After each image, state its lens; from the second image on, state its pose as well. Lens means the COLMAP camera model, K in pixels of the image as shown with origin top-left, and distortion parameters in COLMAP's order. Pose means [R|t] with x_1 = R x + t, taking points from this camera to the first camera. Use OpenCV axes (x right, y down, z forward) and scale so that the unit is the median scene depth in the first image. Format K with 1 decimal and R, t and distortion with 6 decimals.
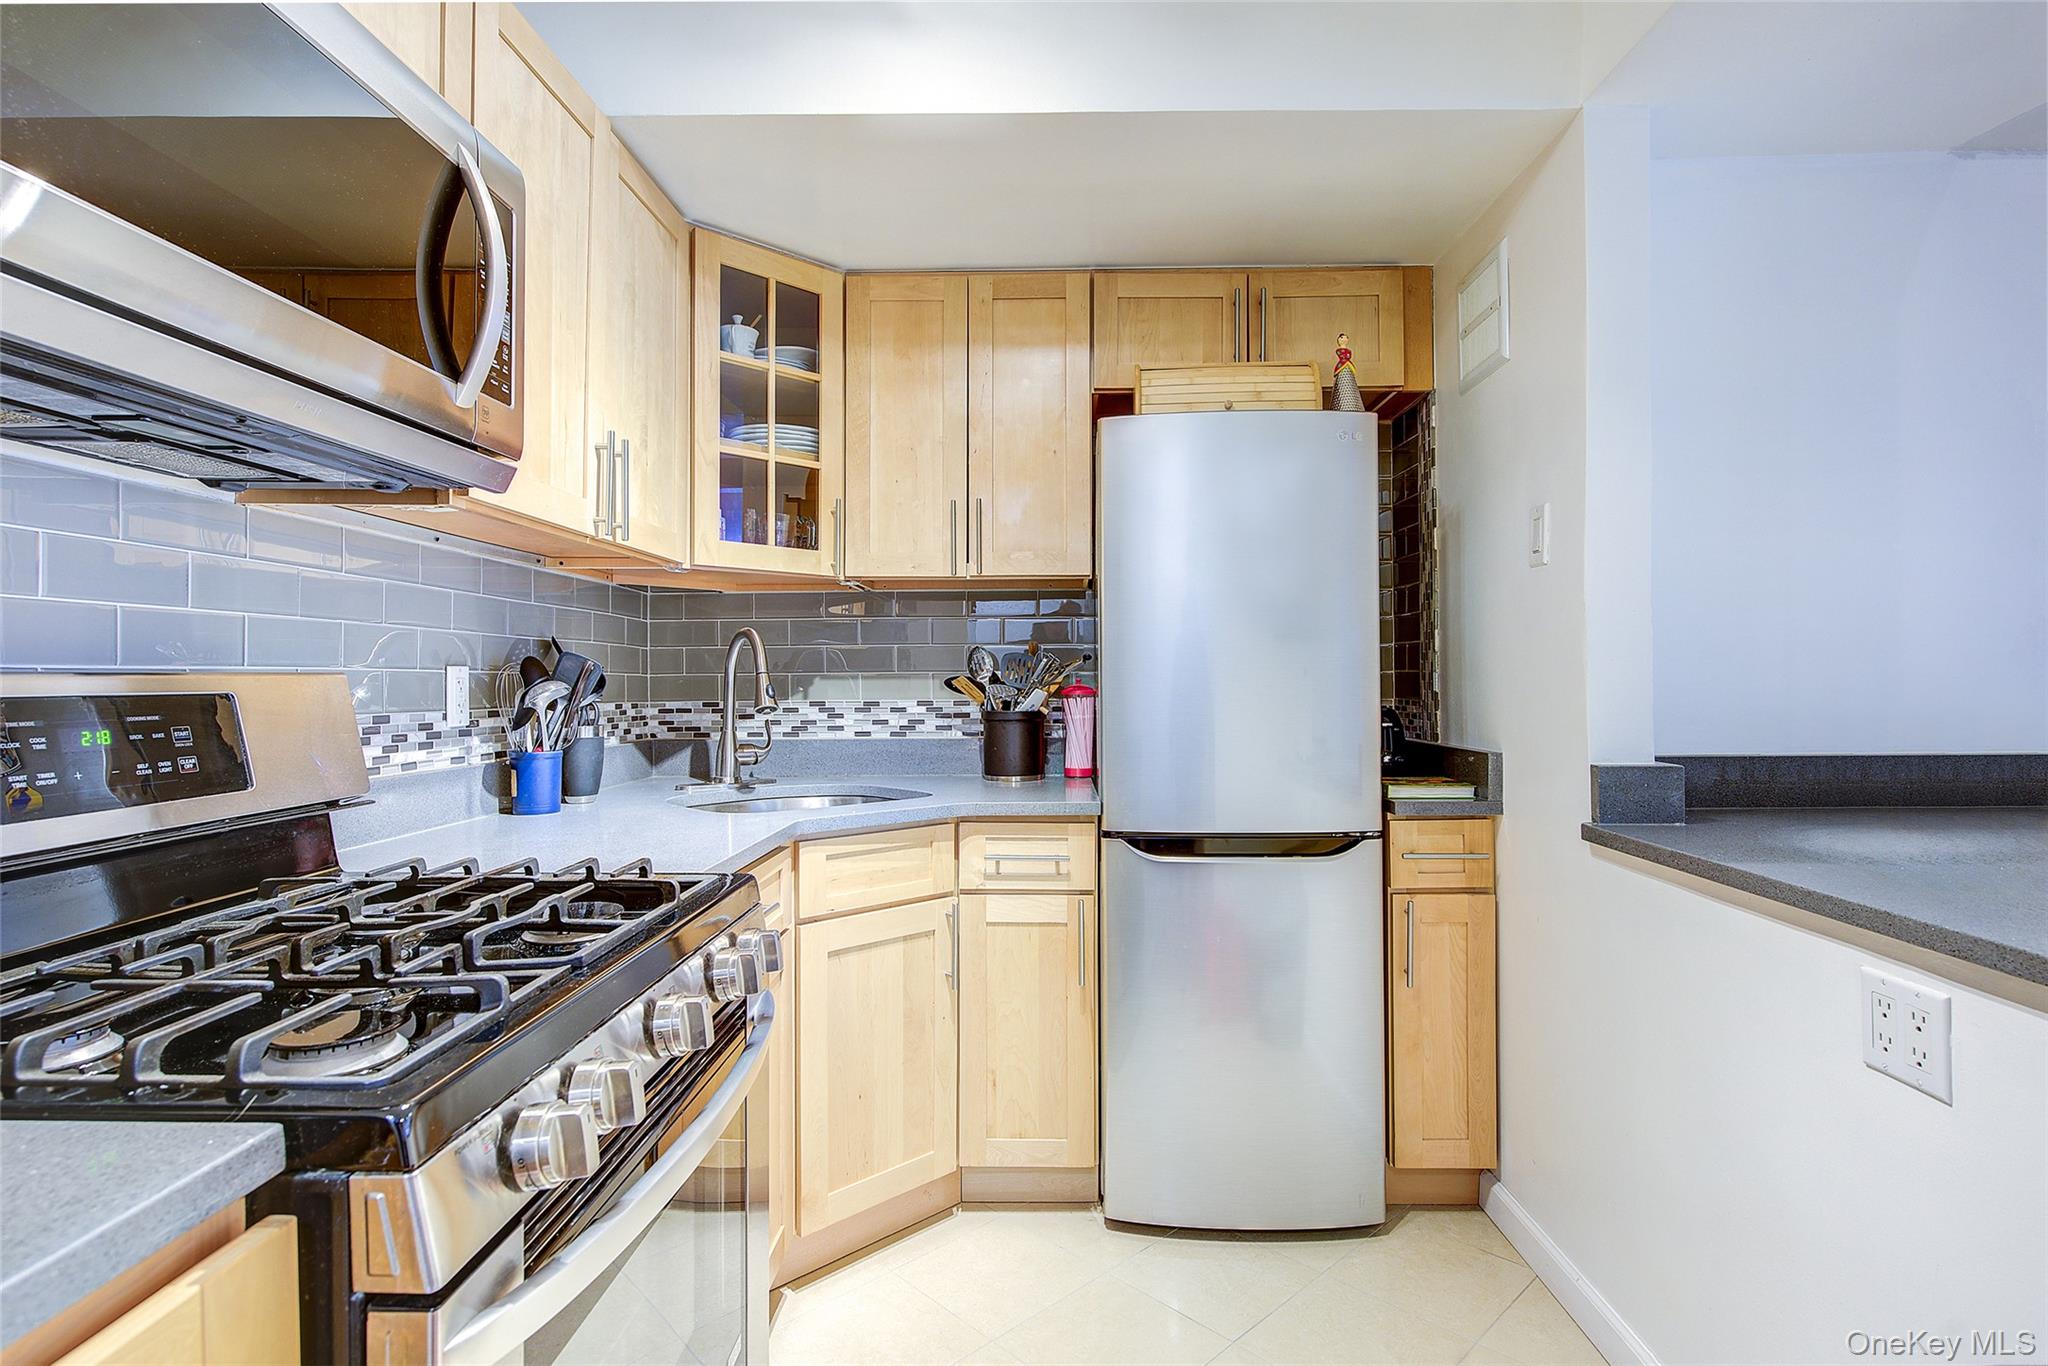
lens RADIAL K [[1024.9, 0, 1051.5], [0, 1024.9, 674.6], [0, 0, 1]] dist [0.003868, -0.000306]
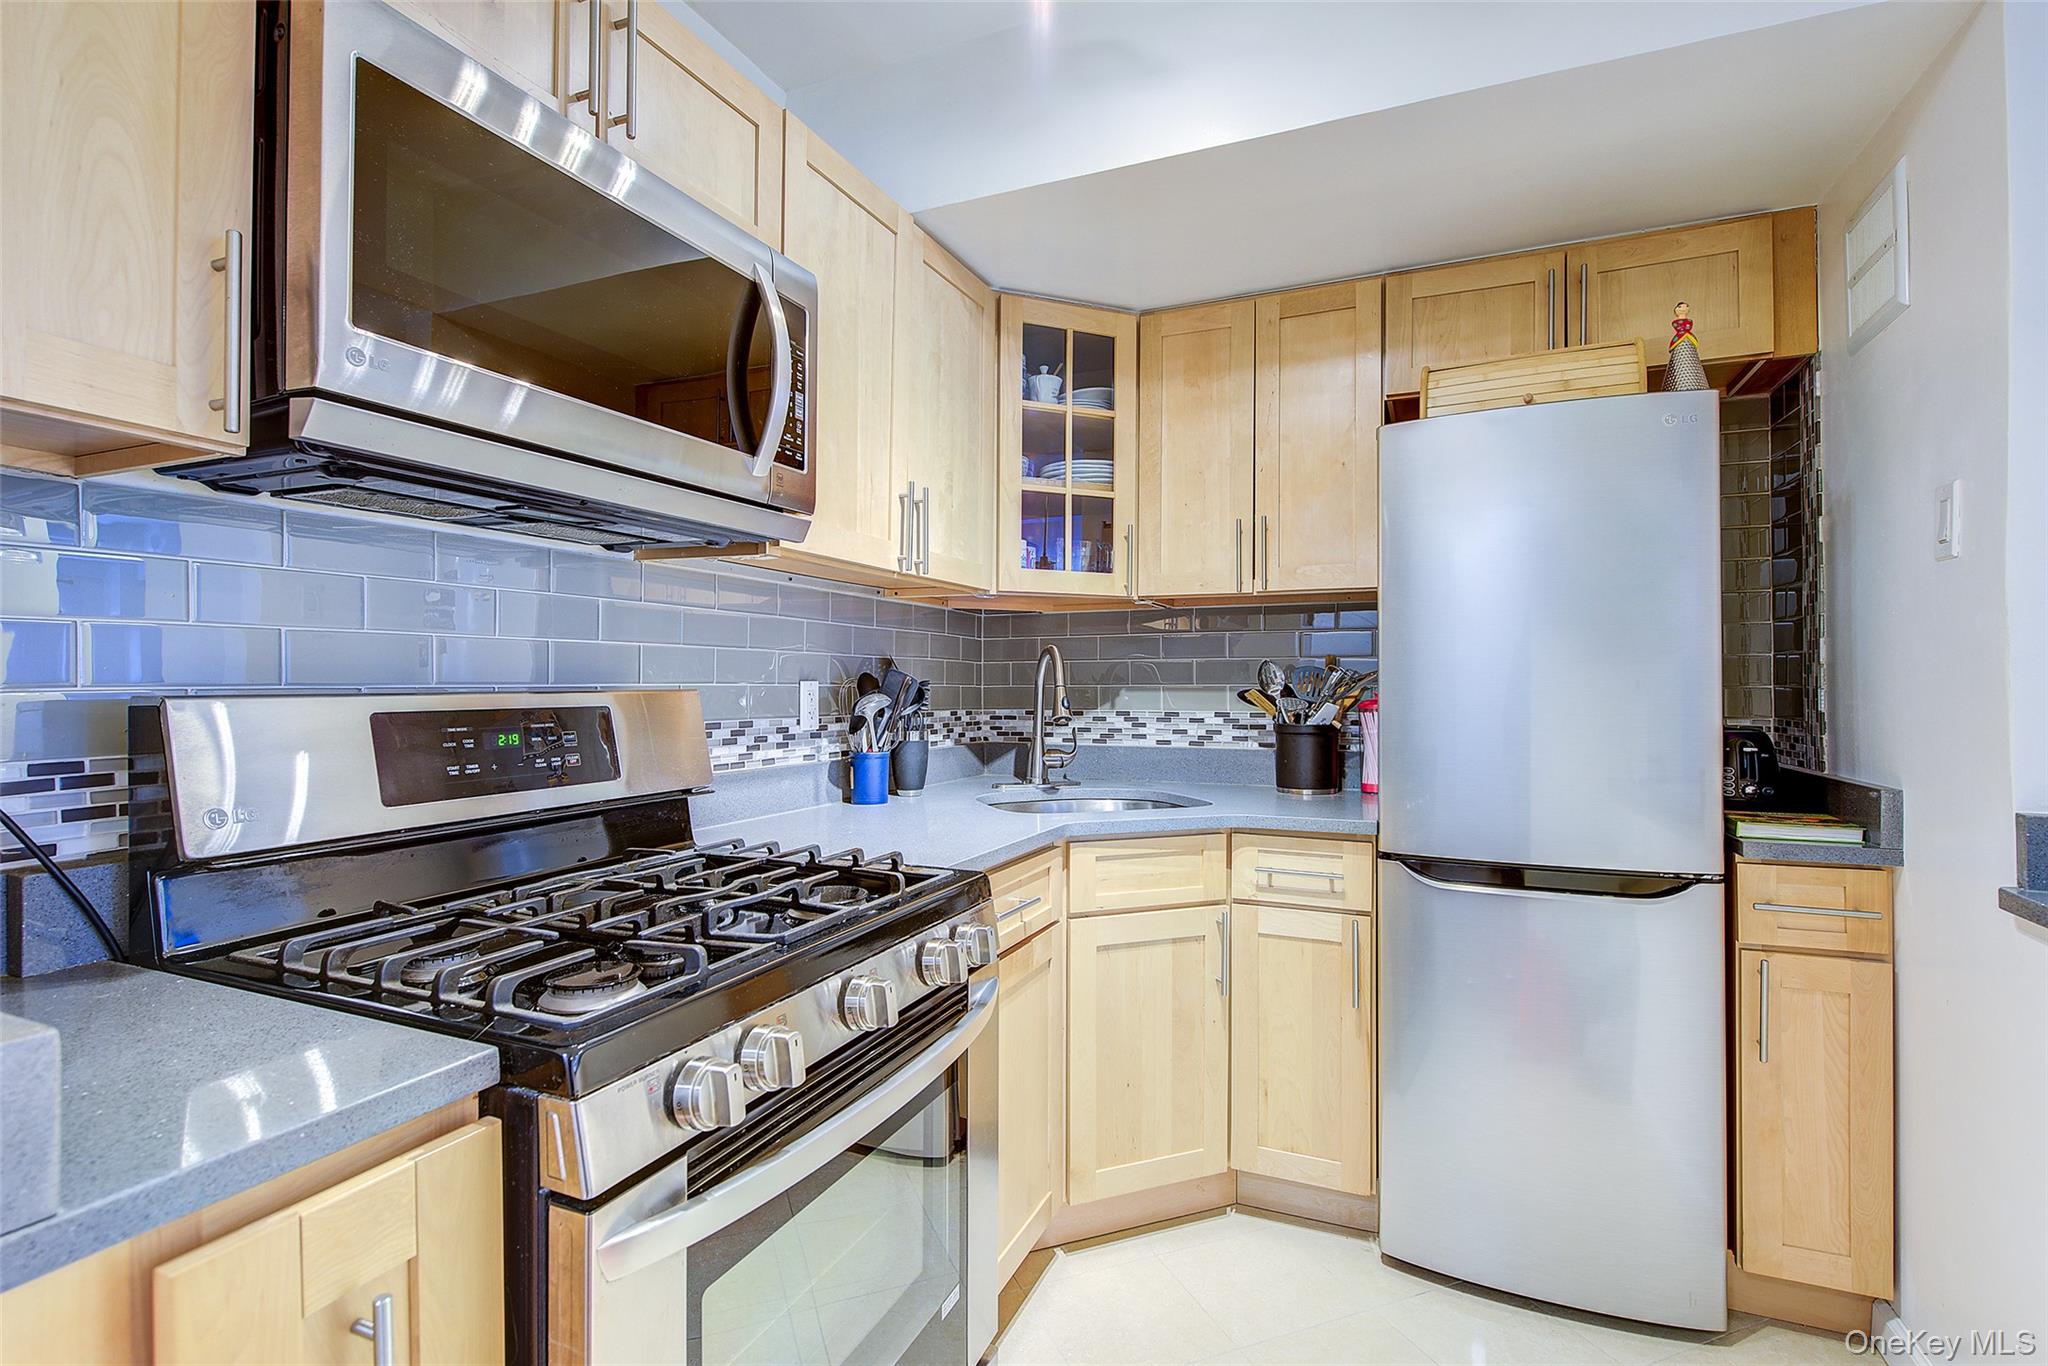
lens RADIAL K [[962.7, 0, 1045.4], [0, 962.7, 674.2], [0, 0, 1]] dist [0.002916, -0.003224]
pose [[0.923724, 0.001346, -0.383056, 0.104483], [-0.003038, 0.999988, -0.003813, -0.010681], [0.383047, 0.004686, 0.923717, 0.035696]]
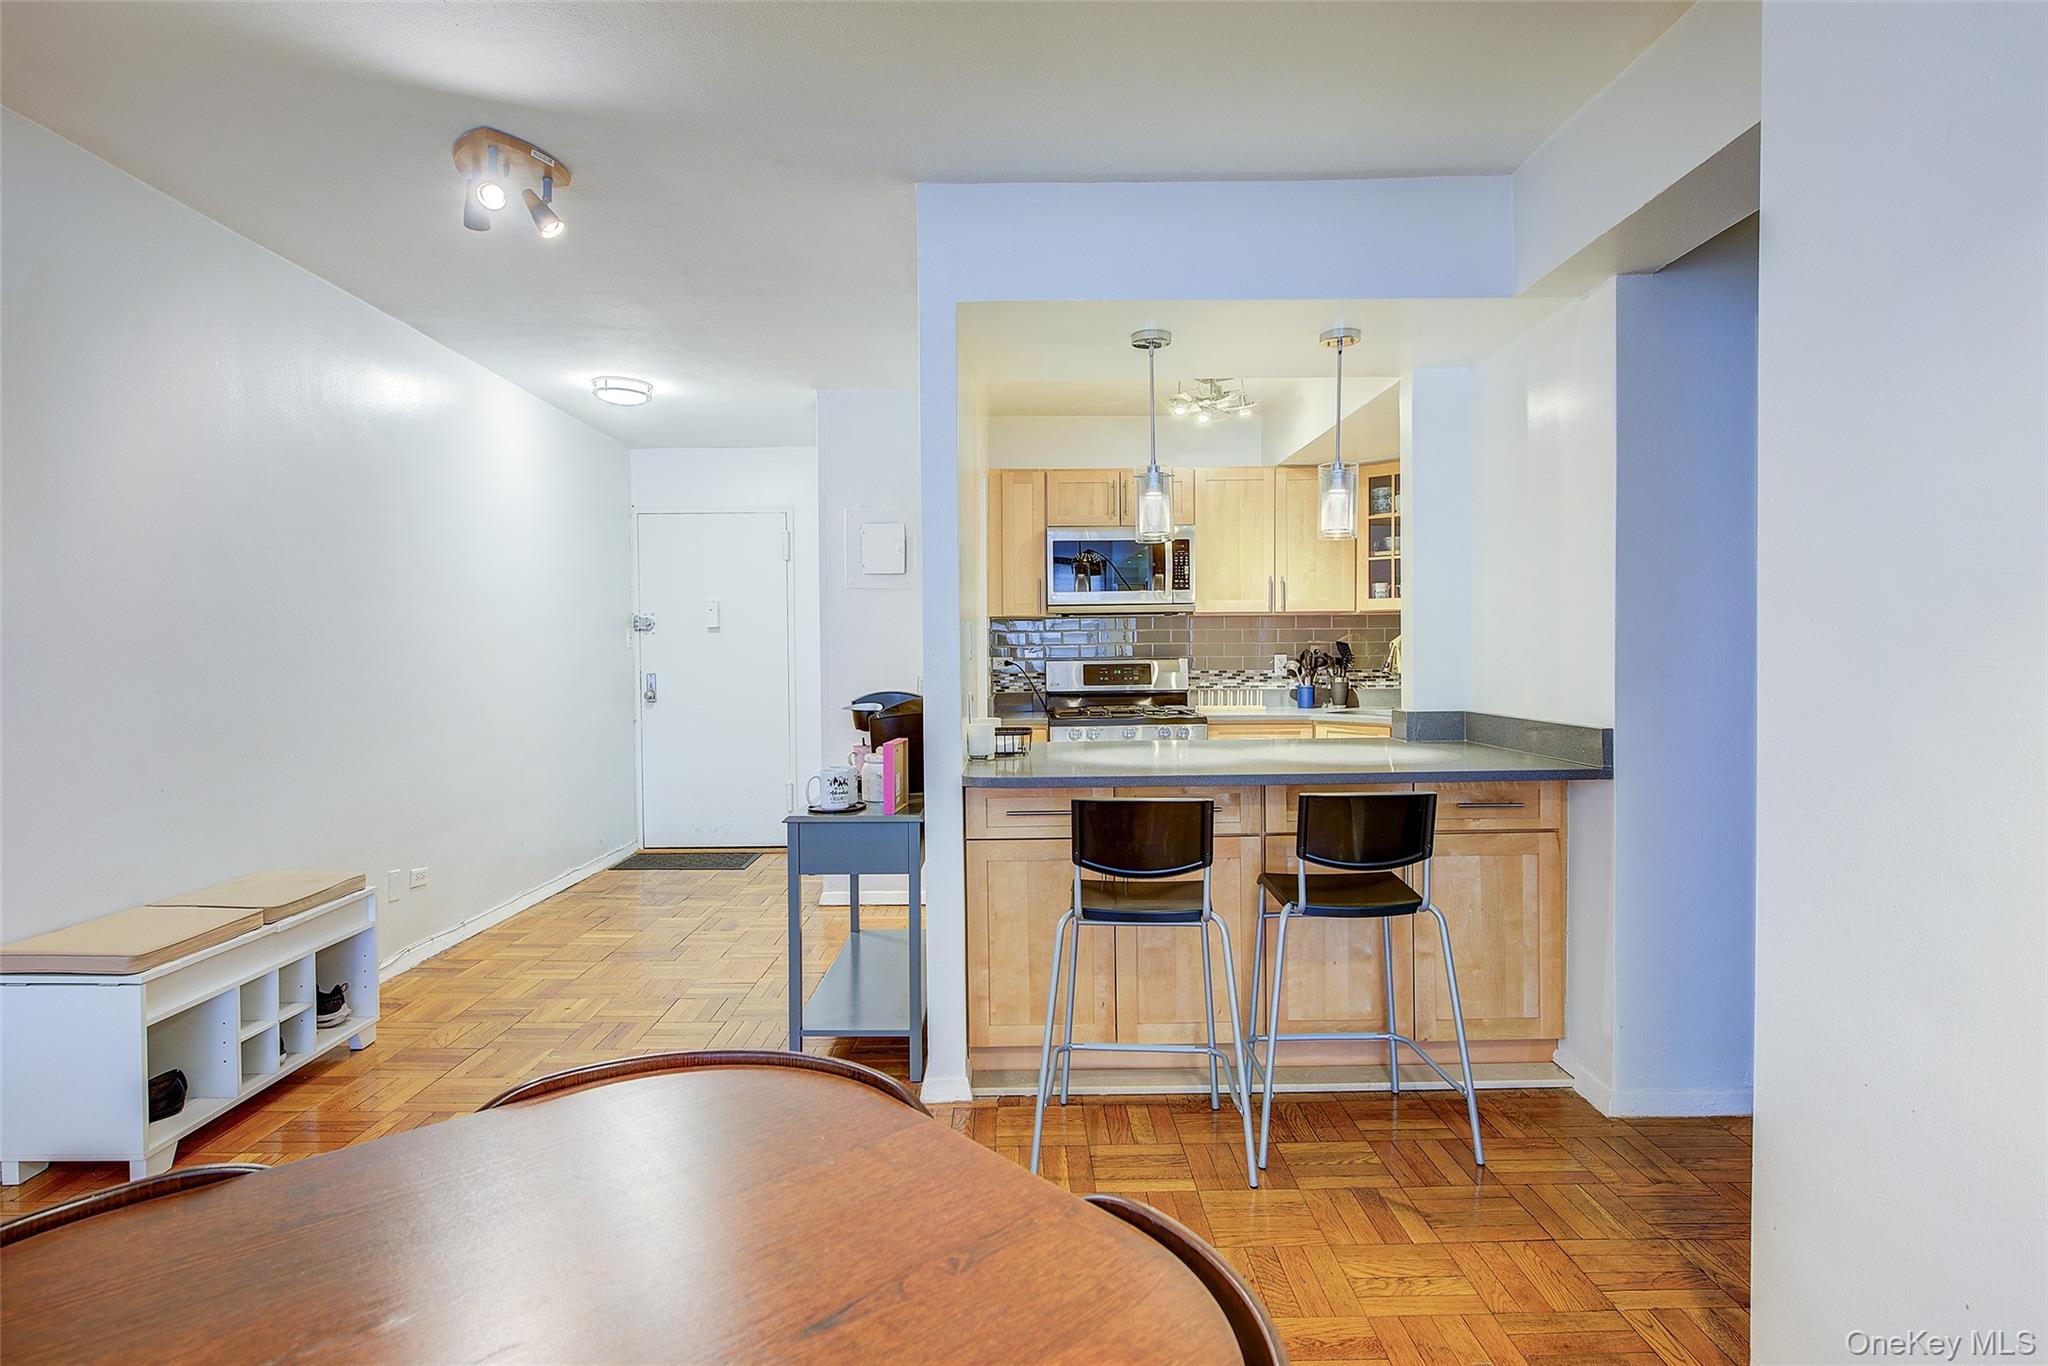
lens RADIAL K [[1107.9, 0, 1010.7], [0, 1107.9, 675.3], [0, 0, 1]] dist [0.005609, 0.000232]
pose [[0.005973, 0.024814, -0.999674, 2.108810], [0.015707, 0.999566, 0.024905, -0.031881], [0.999859, -0.015850, 0.005580, 0.191688]]
